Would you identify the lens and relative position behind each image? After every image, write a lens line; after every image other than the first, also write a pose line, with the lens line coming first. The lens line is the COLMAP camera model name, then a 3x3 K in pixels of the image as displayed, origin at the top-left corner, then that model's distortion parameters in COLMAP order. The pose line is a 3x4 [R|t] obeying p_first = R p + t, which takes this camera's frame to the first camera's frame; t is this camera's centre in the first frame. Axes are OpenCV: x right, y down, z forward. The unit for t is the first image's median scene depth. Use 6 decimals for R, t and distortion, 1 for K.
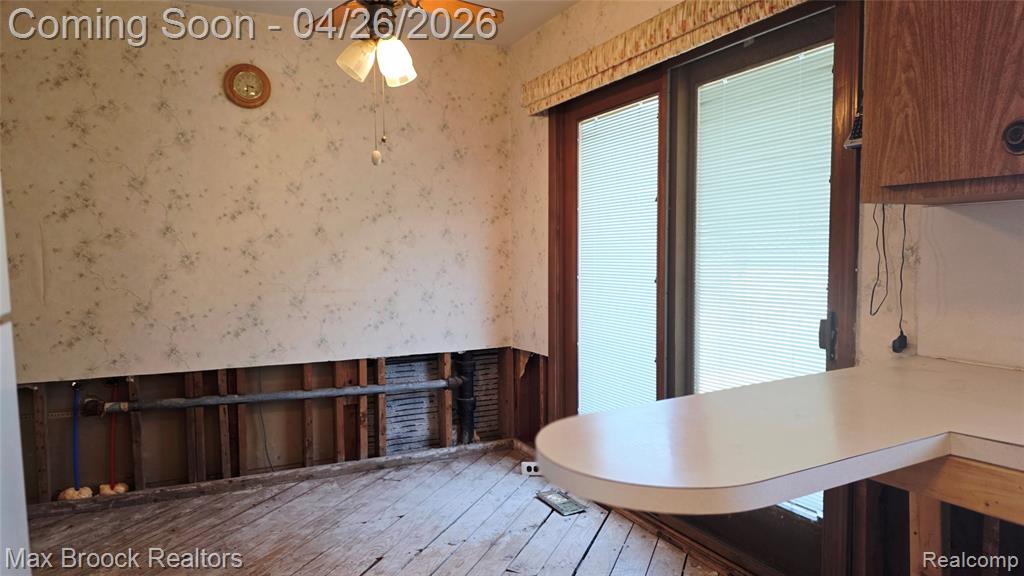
lens RADIAL K [[675.4, 0, 512.0], [0, 675.4, 288.0], [0, 0, 1]] dist [0.053642, -0.095298]
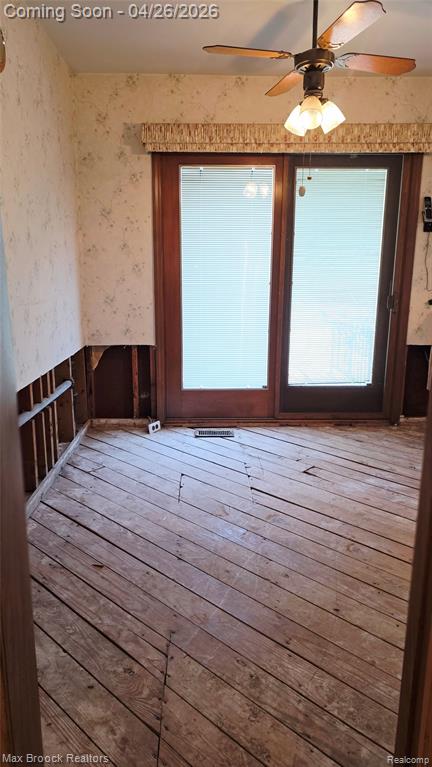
lens RADIAL K [[505.9, 0, 216.0], [0, 505.9, 383.5], [0, 0, 1]] dist [0.053642, -0.095298]
pose [[0.421857, -0.199677, 0.884401, -1.431517], [0.042272, 0.978718, 0.200809, -0.037084], [-0.905676, -0.047328, 0.421320, 0.816069]]
